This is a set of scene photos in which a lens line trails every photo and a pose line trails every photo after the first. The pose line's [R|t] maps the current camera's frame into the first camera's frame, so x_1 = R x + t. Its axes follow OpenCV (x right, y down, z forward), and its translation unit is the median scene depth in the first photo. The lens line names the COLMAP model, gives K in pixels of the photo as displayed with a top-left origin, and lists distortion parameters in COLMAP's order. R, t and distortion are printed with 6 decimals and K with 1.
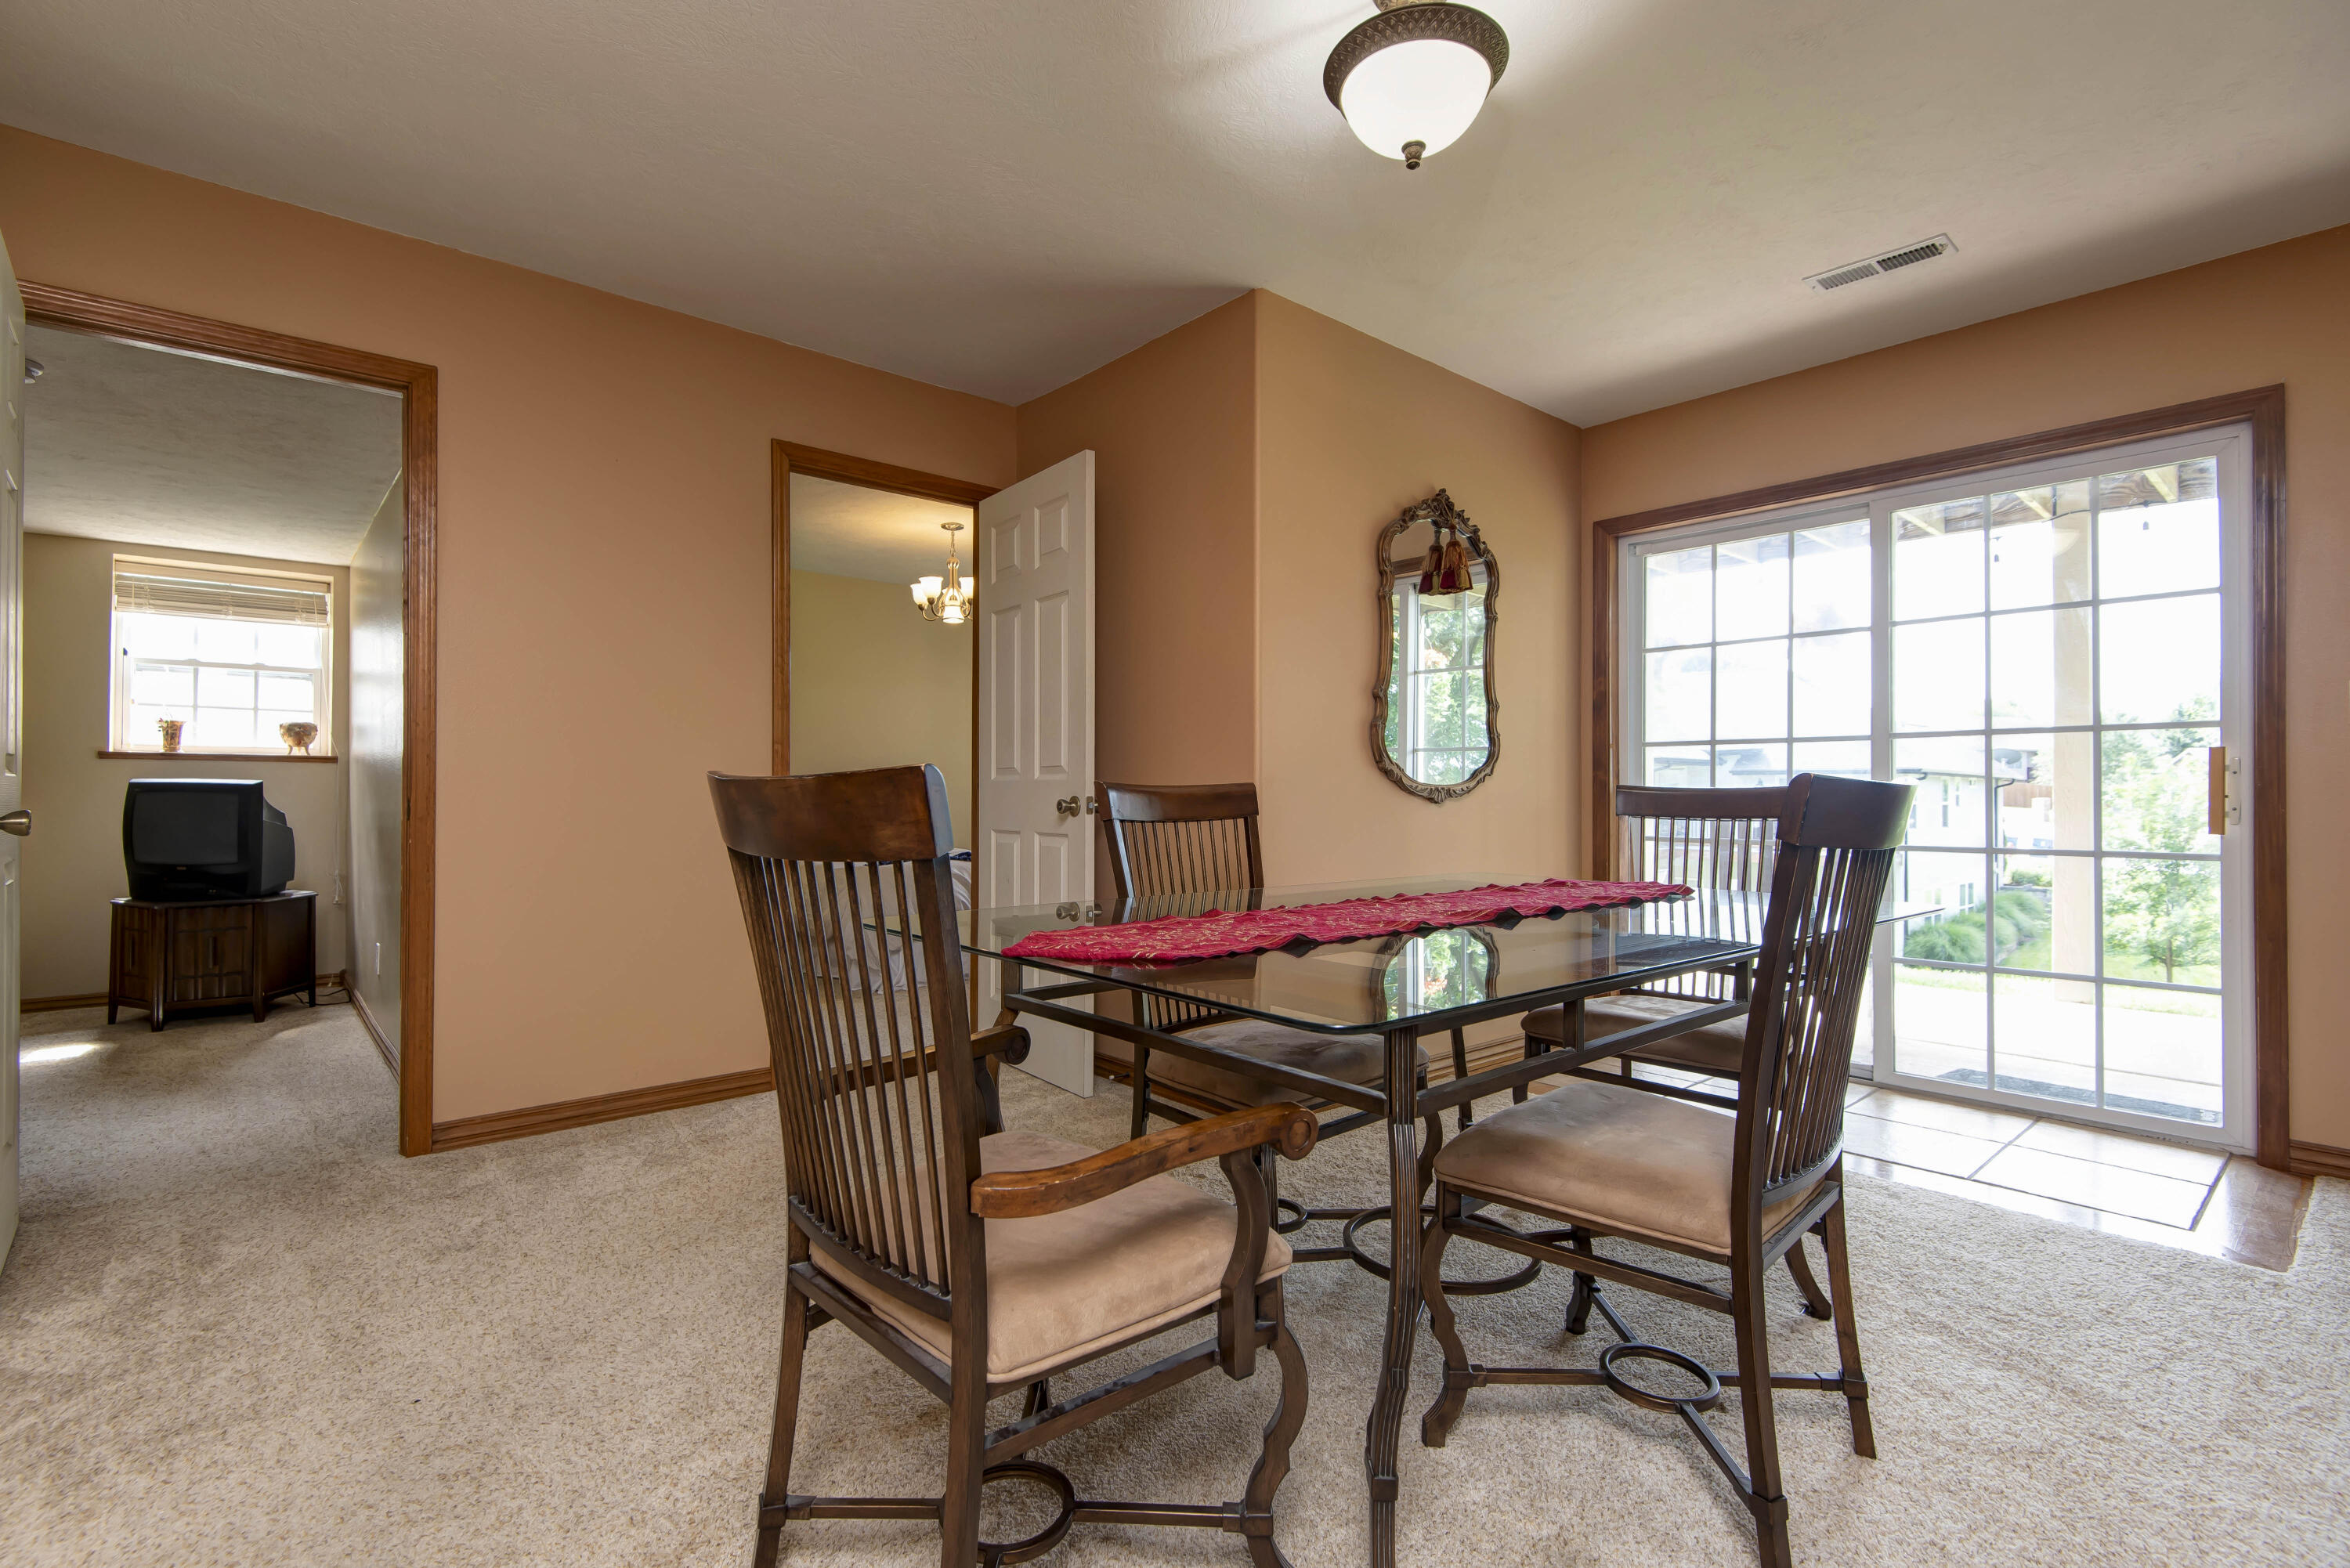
lens RADIAL K [[1085.9, 0, 1168.3], [0, 1085.9, 782.2], [0, 0, 1]] dist [0.021000, -0.009689]
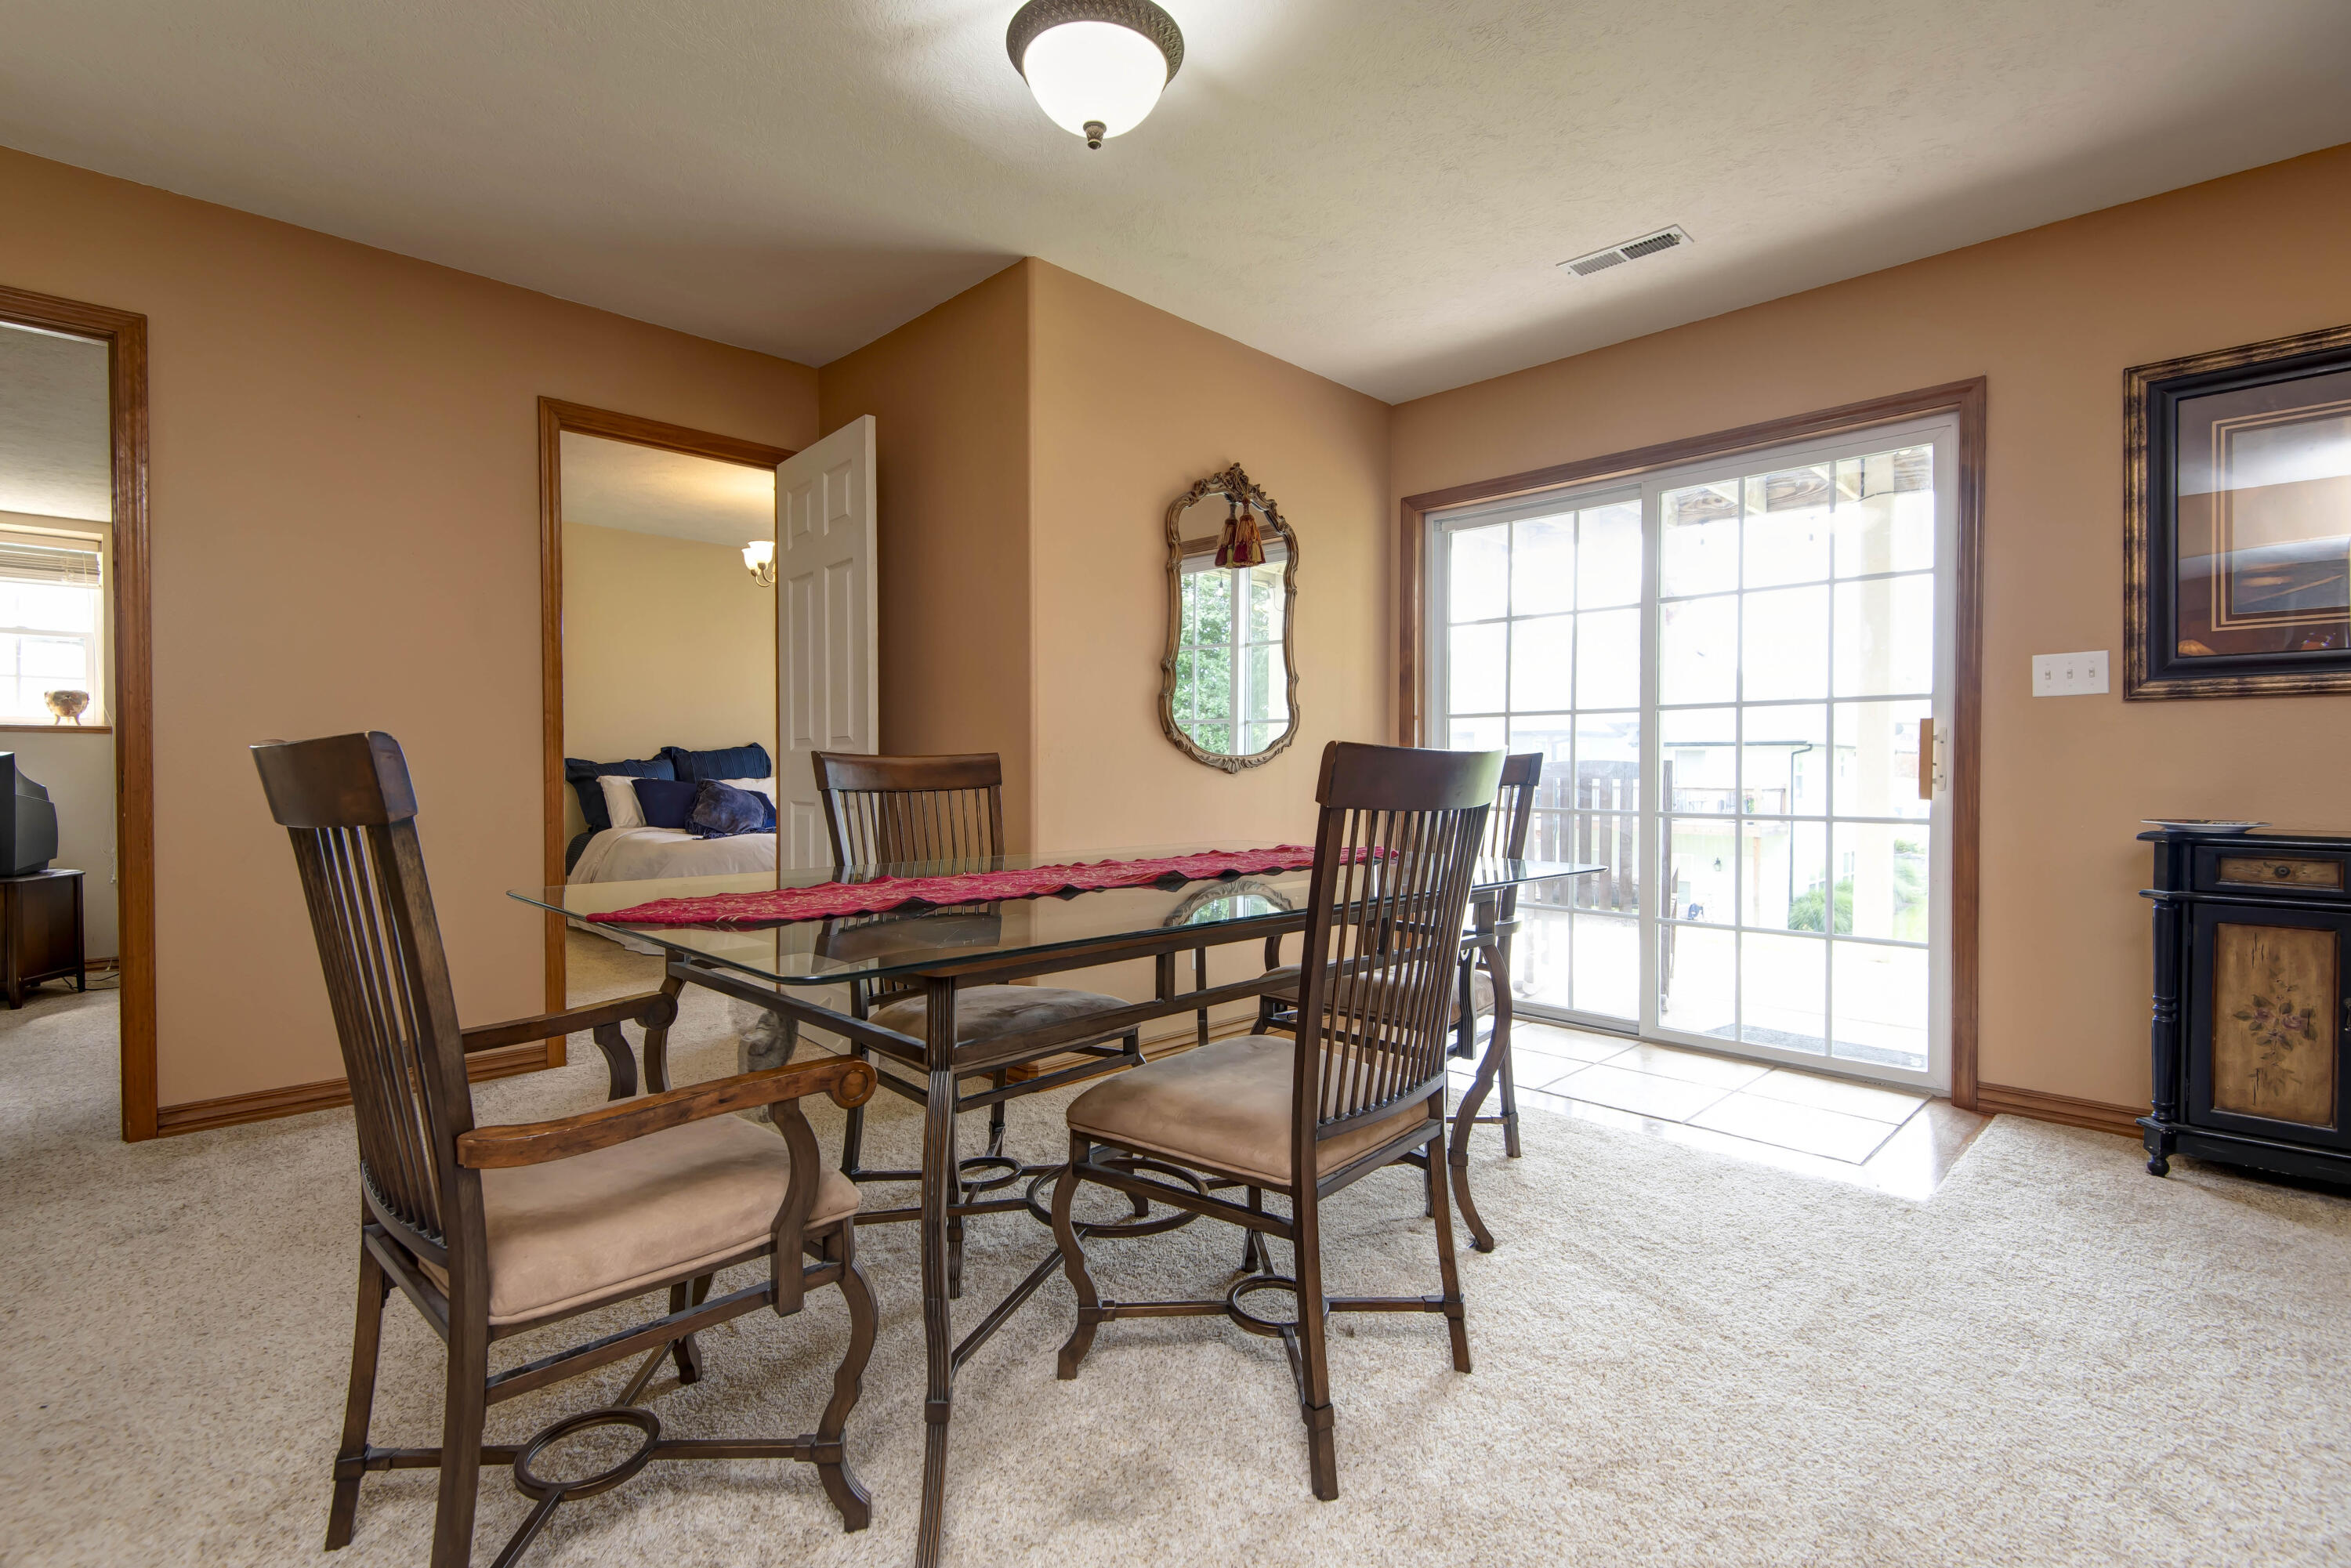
lens RADIAL K [[1103.4, 0, 1175.5], [0, 1103.4, 784.0], [0, 0, 1]] dist [0.027831, -0.012153]
pose [[0.997724, -0.003216, 0.067347, 0.153950], [0.001408, 0.999638, 0.026873, 0.001426], [-0.067409, -0.026717, 0.997368, -0.035804]]
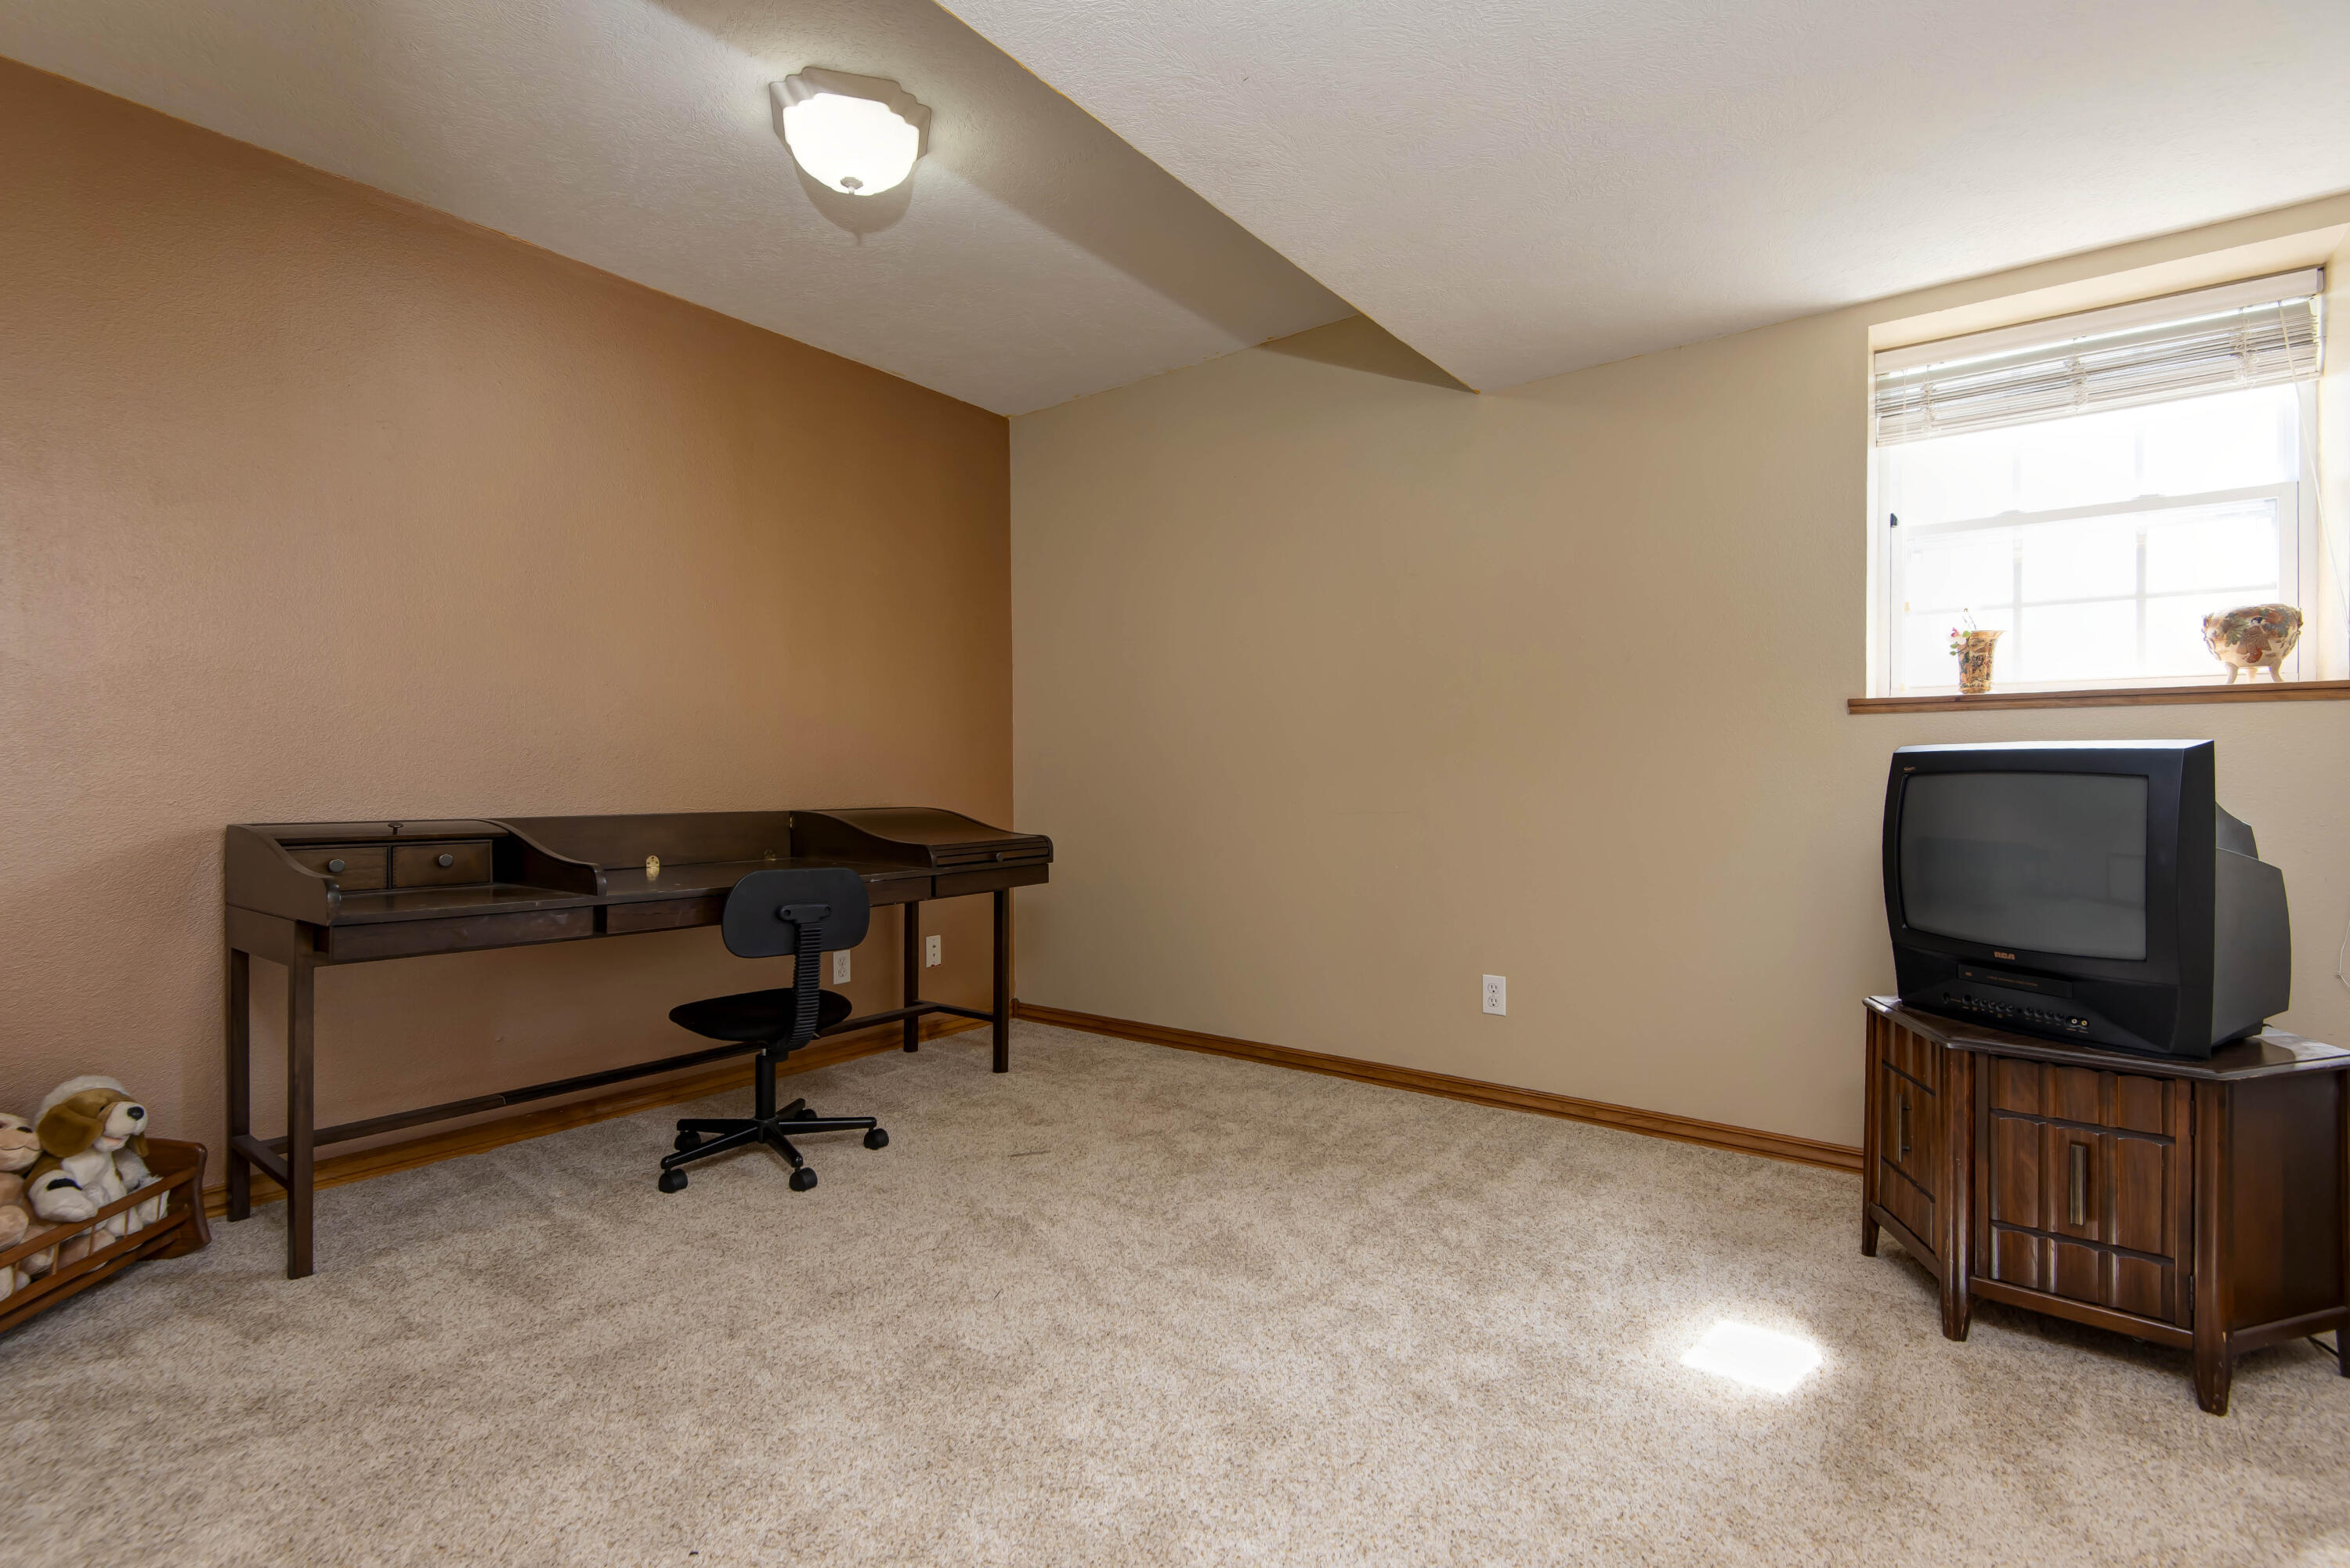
lens RADIAL K [[1085.9, 0, 1168.3], [0, 1085.9, 782.2], [0, 0, 1]] dist [0.021000, -0.009689]
pose [[0.205384, -0.002376, -0.978679, -0.833519], [0.006133, 0.999981, -0.001140, 0.018212], [0.978662, -0.005768, 0.205394, 0.904649]]
